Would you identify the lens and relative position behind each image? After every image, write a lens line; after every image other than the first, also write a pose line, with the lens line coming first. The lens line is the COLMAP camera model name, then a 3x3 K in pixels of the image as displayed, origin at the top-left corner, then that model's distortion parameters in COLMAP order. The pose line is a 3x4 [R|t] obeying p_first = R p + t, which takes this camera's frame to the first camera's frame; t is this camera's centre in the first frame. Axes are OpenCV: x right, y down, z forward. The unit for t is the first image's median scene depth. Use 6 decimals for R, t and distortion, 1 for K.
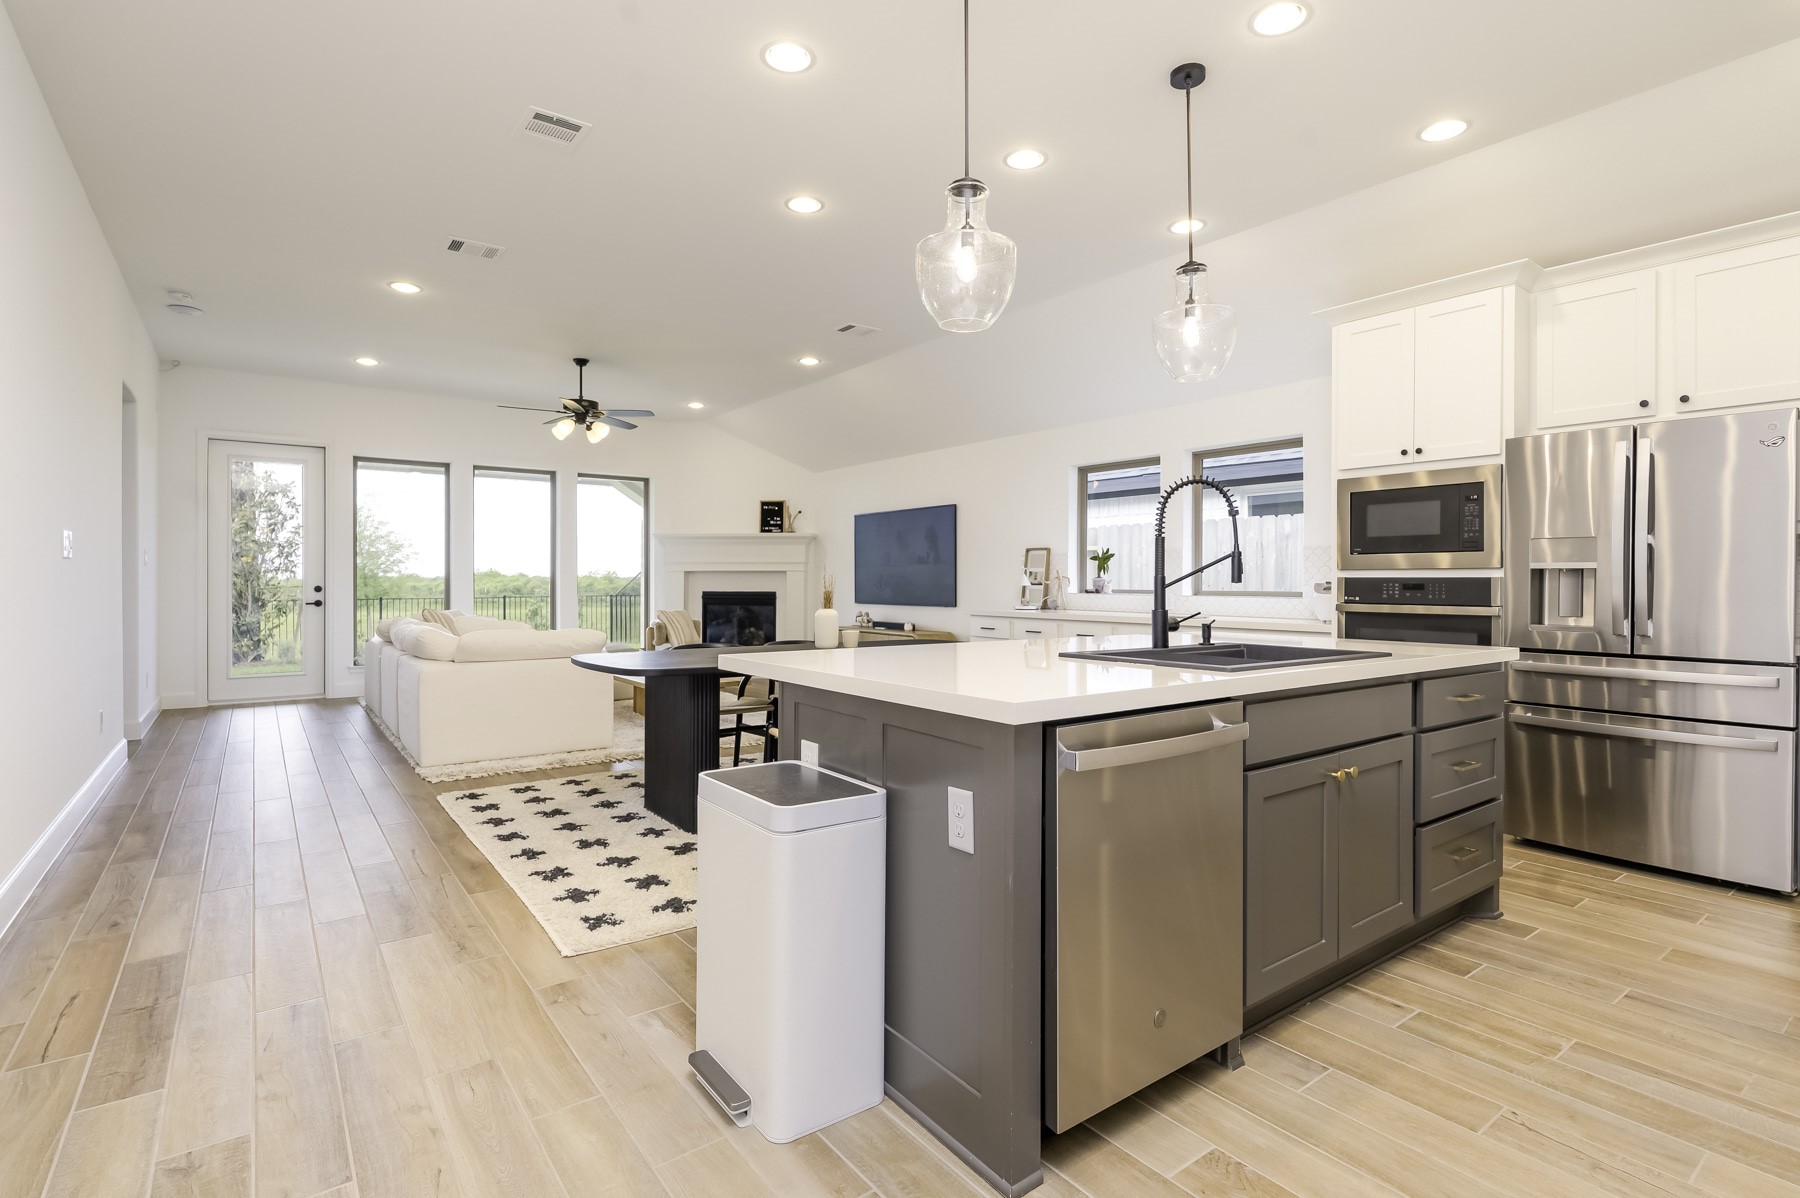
lens RADIAL K [[865.6, 0, 903.1], [0, 865.6, 583.6], [0, 0, 1]] dist [-0.001910, -0.000326]
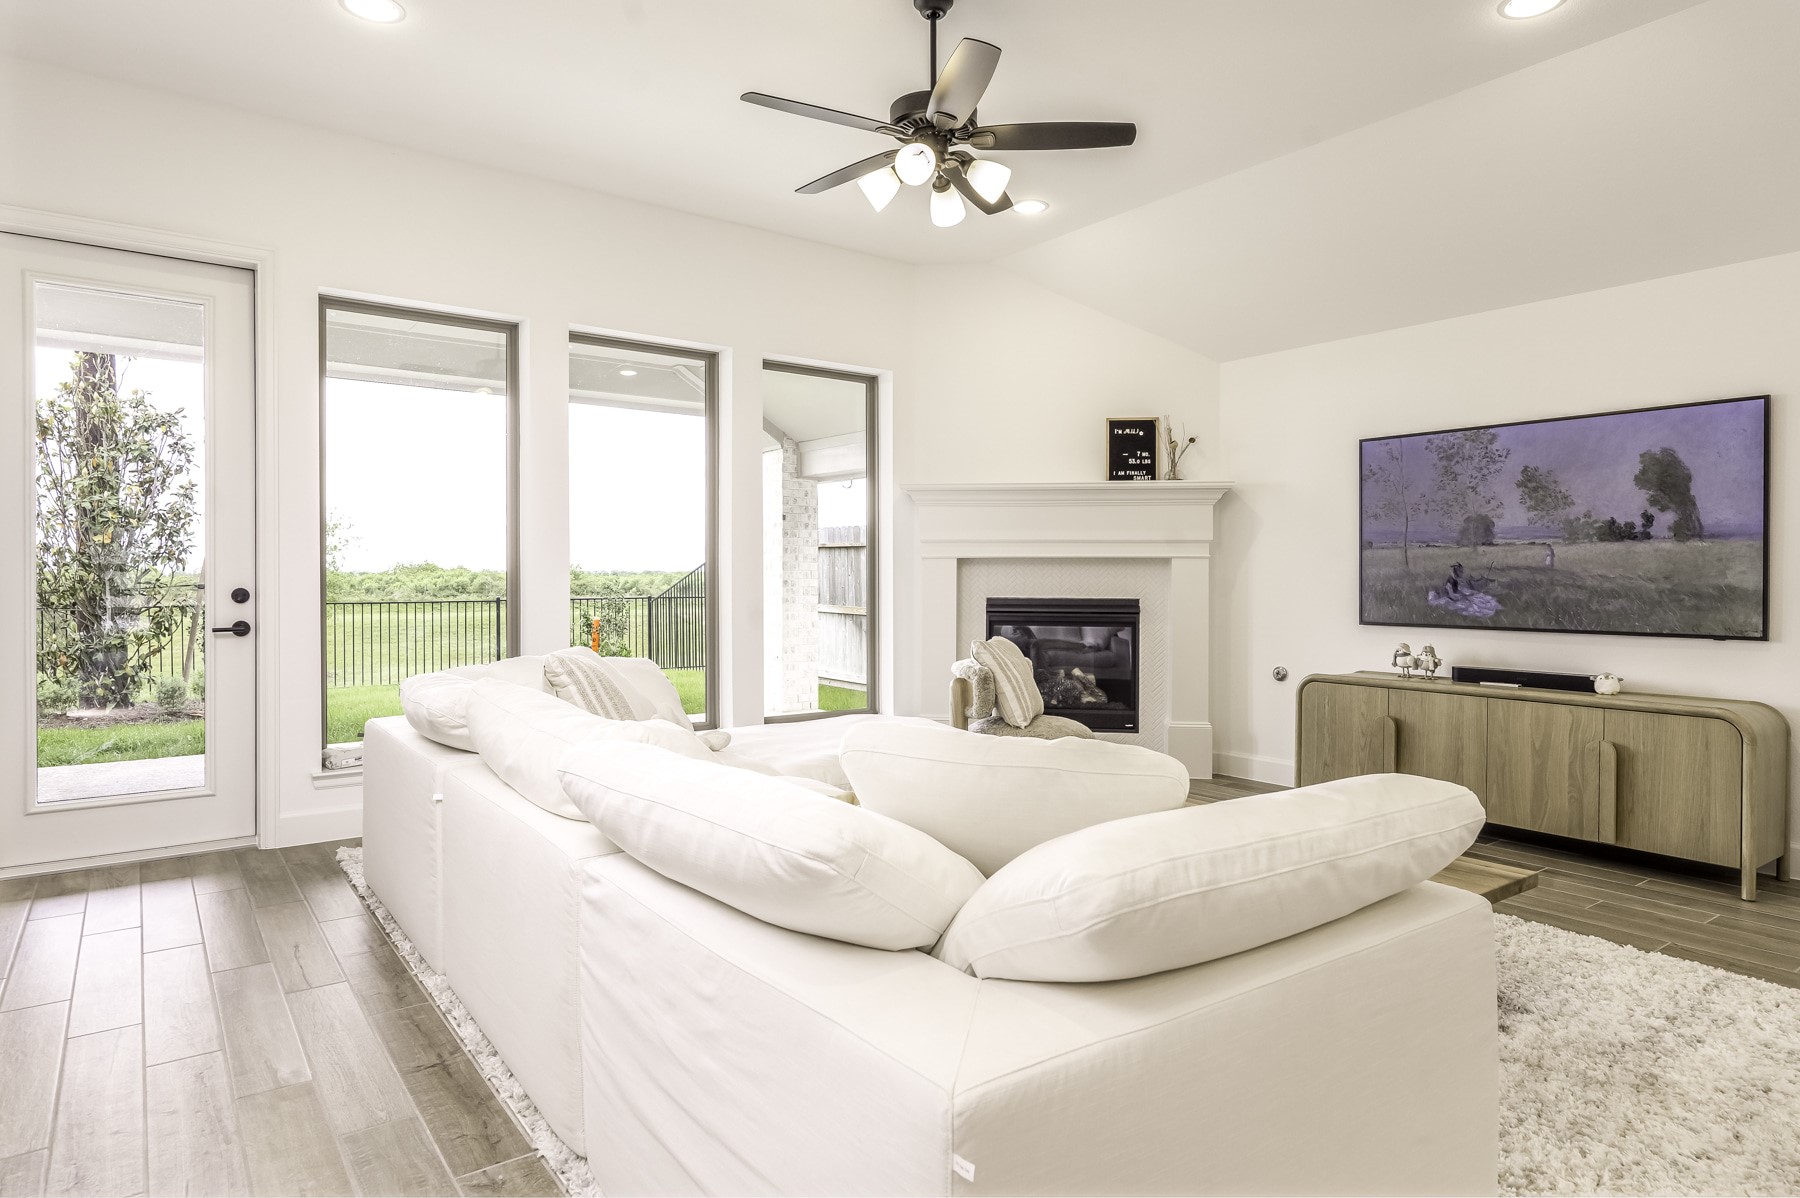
lens RADIAL K [[1042.2, 0, 906.7], [0, 1042.2, 586.2], [0, 0, 1]] dist [-0.000518, 0.000739]
pose [[0.999984, 0.000794, -0.005593, -0.623161], [-0.000752, 0.999972, 0.007415, -0.005547], [0.005599, -0.007411, 0.999957, 0.879086]]
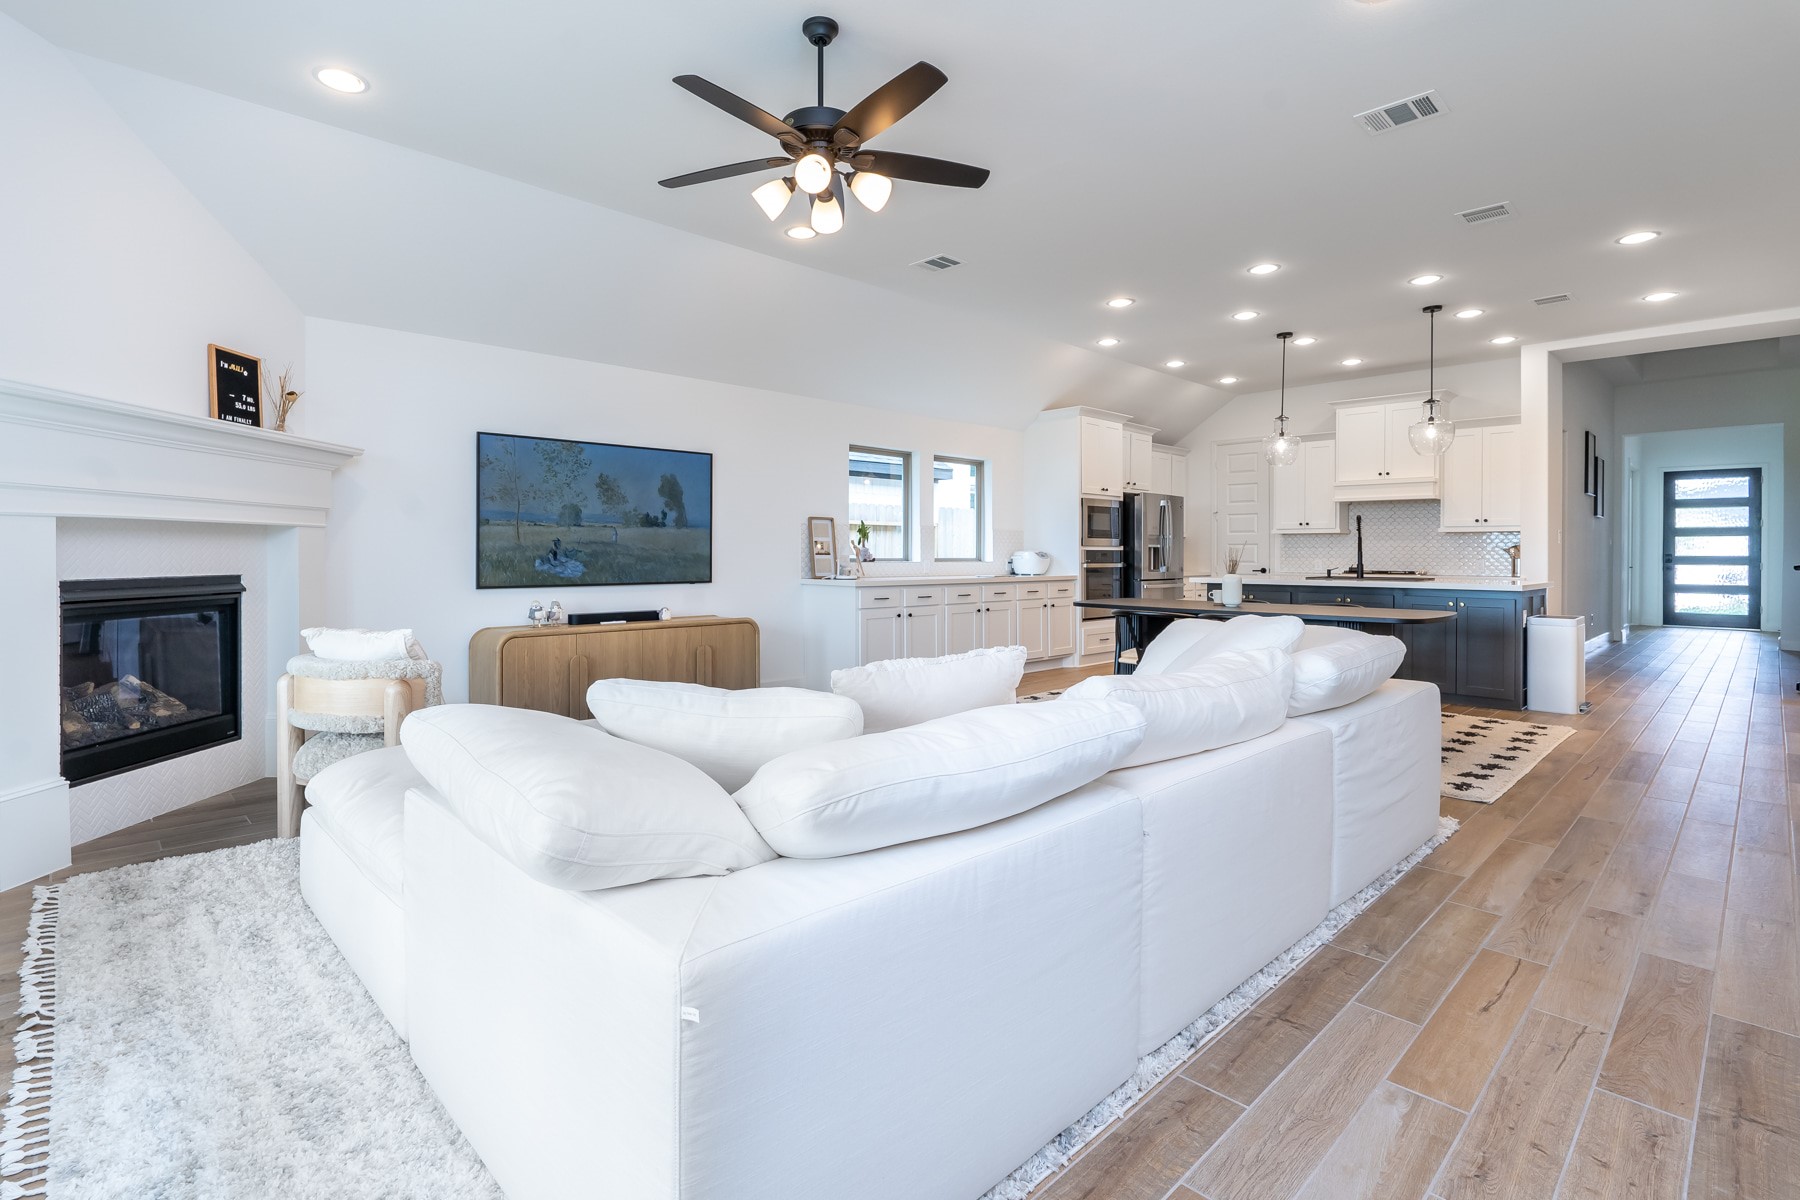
lens RADIAL K [[847.3, 0, 854.7], [0, 847.3, 552.8], [0, 0, 1]] dist [-0.002414, -0.000130]
pose [[-0.098376, -0.004282, 0.995140, -1.287584], [-0.001379, 0.999990, 0.004166, -0.007477], [-0.995148, -0.000962, -0.098380, 1.675738]]
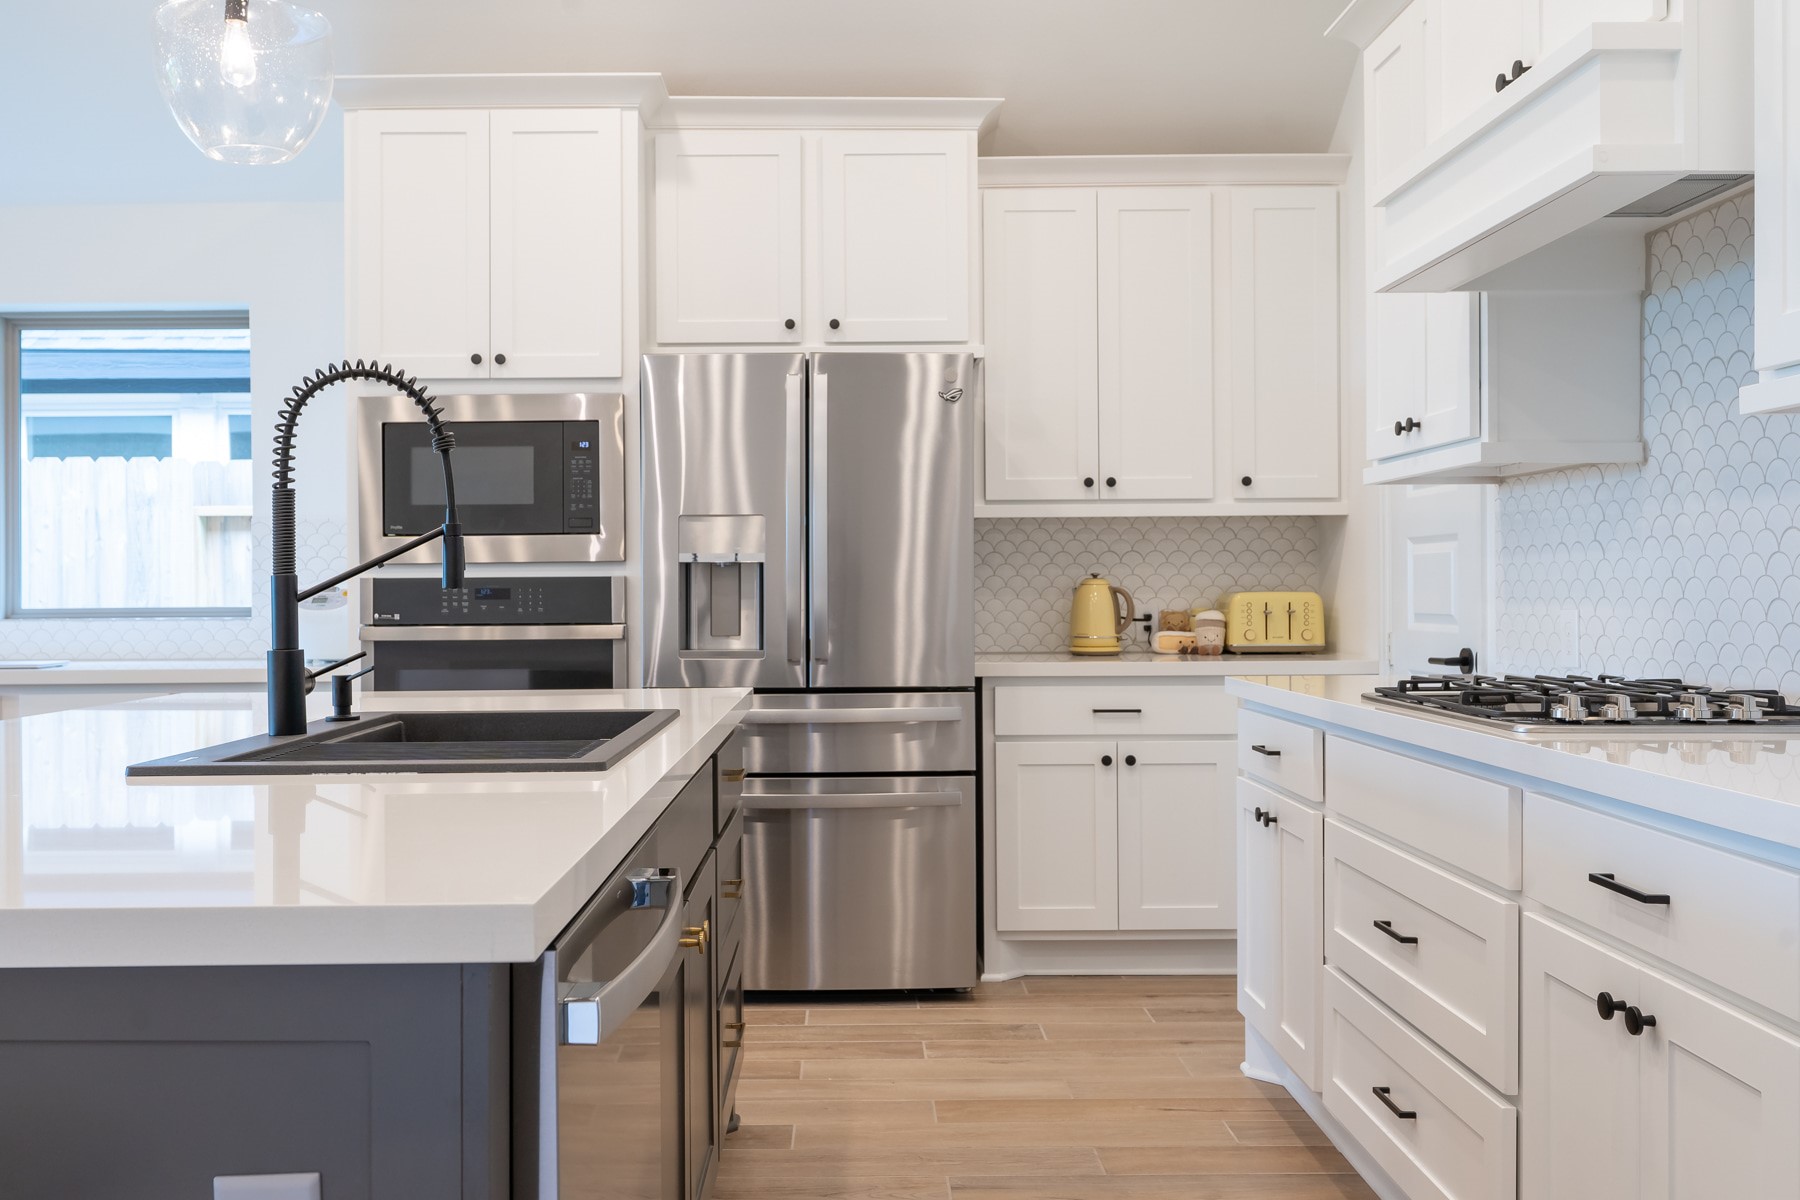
lens RADIAL K [[1614.4, 0, 840.1], [0, 1614.4, 576.6], [0, 0, 1]] dist [0.001847, 0.003779]
pose [[0.601404, -0.004422, 0.798933, -0.121711], [0.012447, 0.999915, -0.003836, -0.000735], [-0.798848, 0.012251, 0.601408, 0.156323]]
